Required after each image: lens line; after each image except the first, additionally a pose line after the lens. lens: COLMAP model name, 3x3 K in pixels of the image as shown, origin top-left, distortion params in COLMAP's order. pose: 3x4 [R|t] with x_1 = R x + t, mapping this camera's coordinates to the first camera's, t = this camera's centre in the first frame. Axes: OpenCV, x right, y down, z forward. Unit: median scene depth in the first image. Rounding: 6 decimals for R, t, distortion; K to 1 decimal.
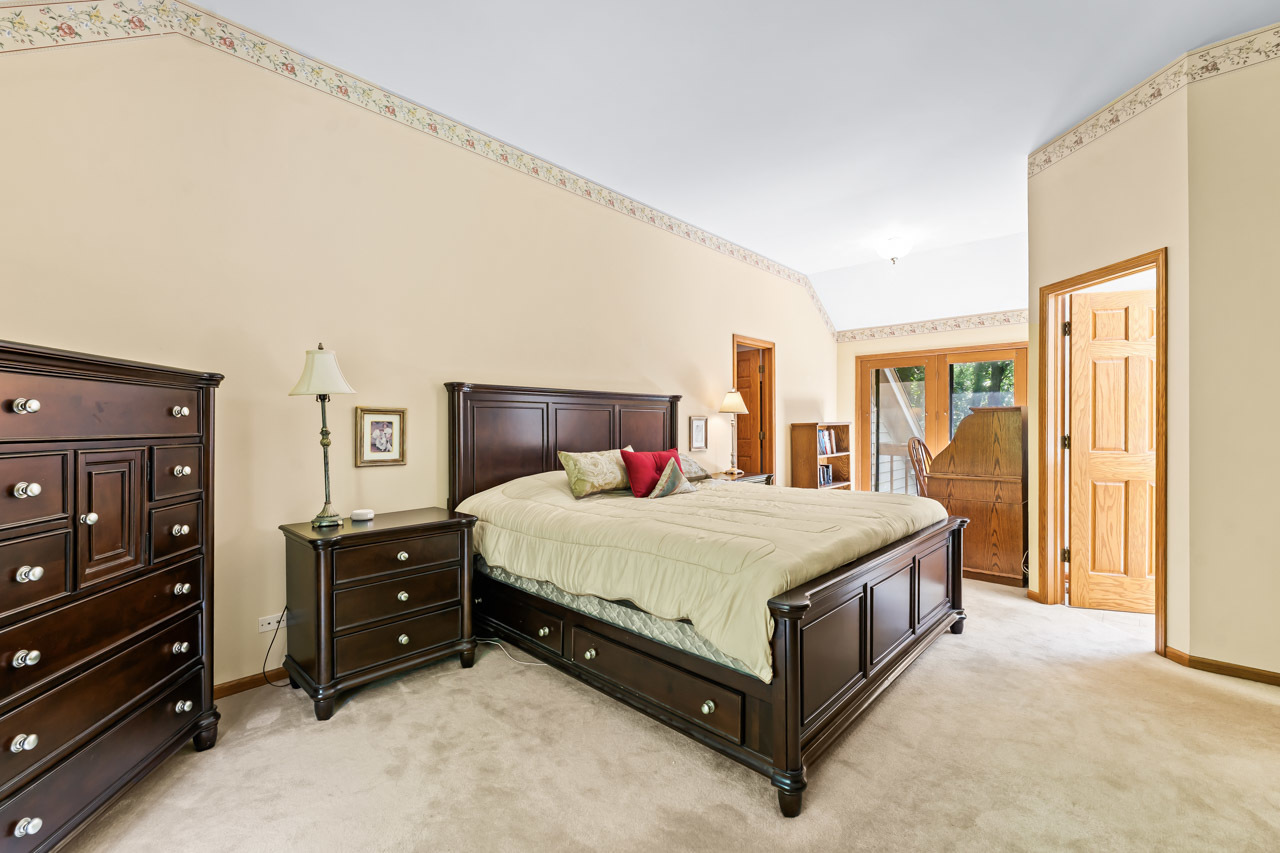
lens RADIAL K [[535.2, 0, 629.6], [0, 535.2, 425.5], [0, 0, 1]] dist [0.002850, -0.000486]
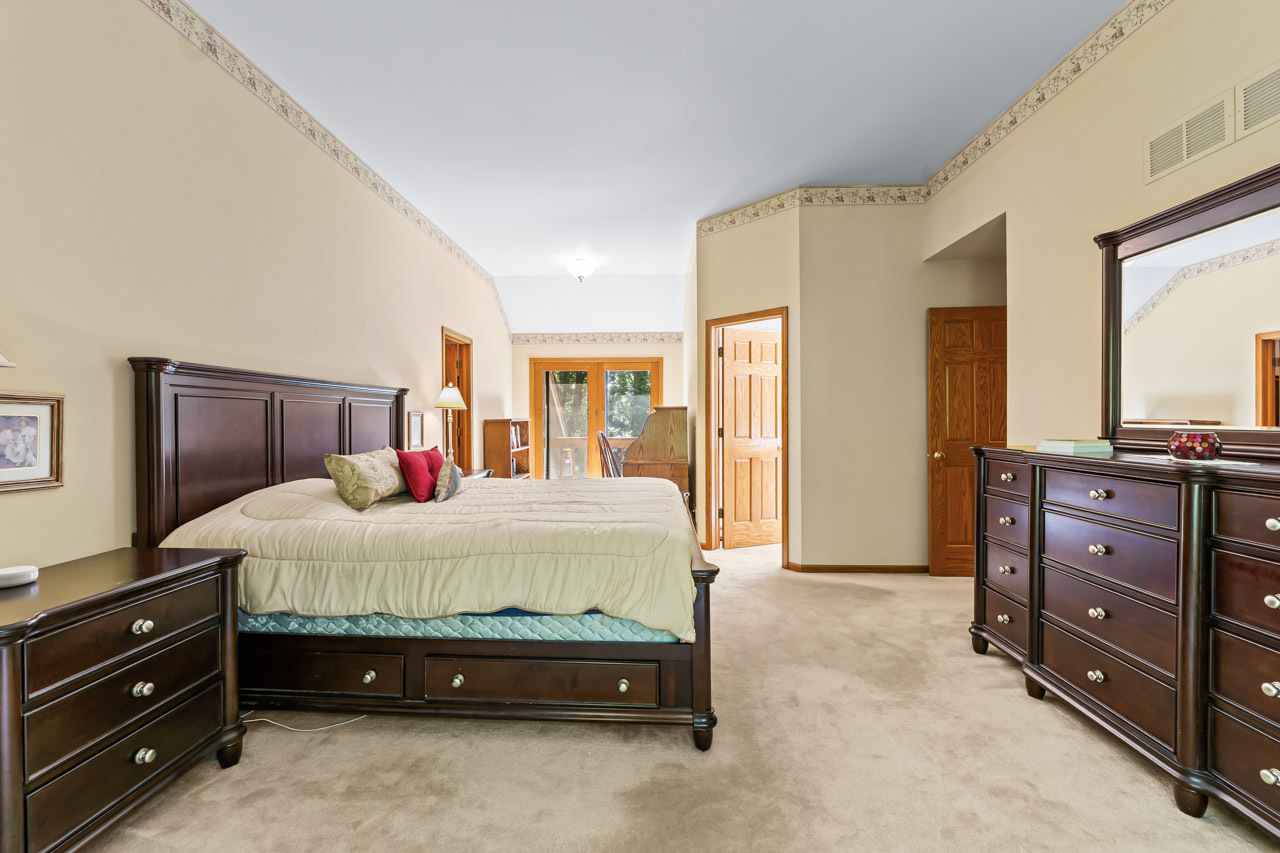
lens RADIAL K [[535.2, 0, 613.8], [0, 535.2, 420.4], [0, 0, 1]] dist [0.002850, -0.000486]
pose [[0.763363, -0.001540, 0.645968, -0.341873], [0.003605, 0.999992, -0.001875, 0.001258], [-0.645959, 0.003760, 0.763363, 0.123058]]
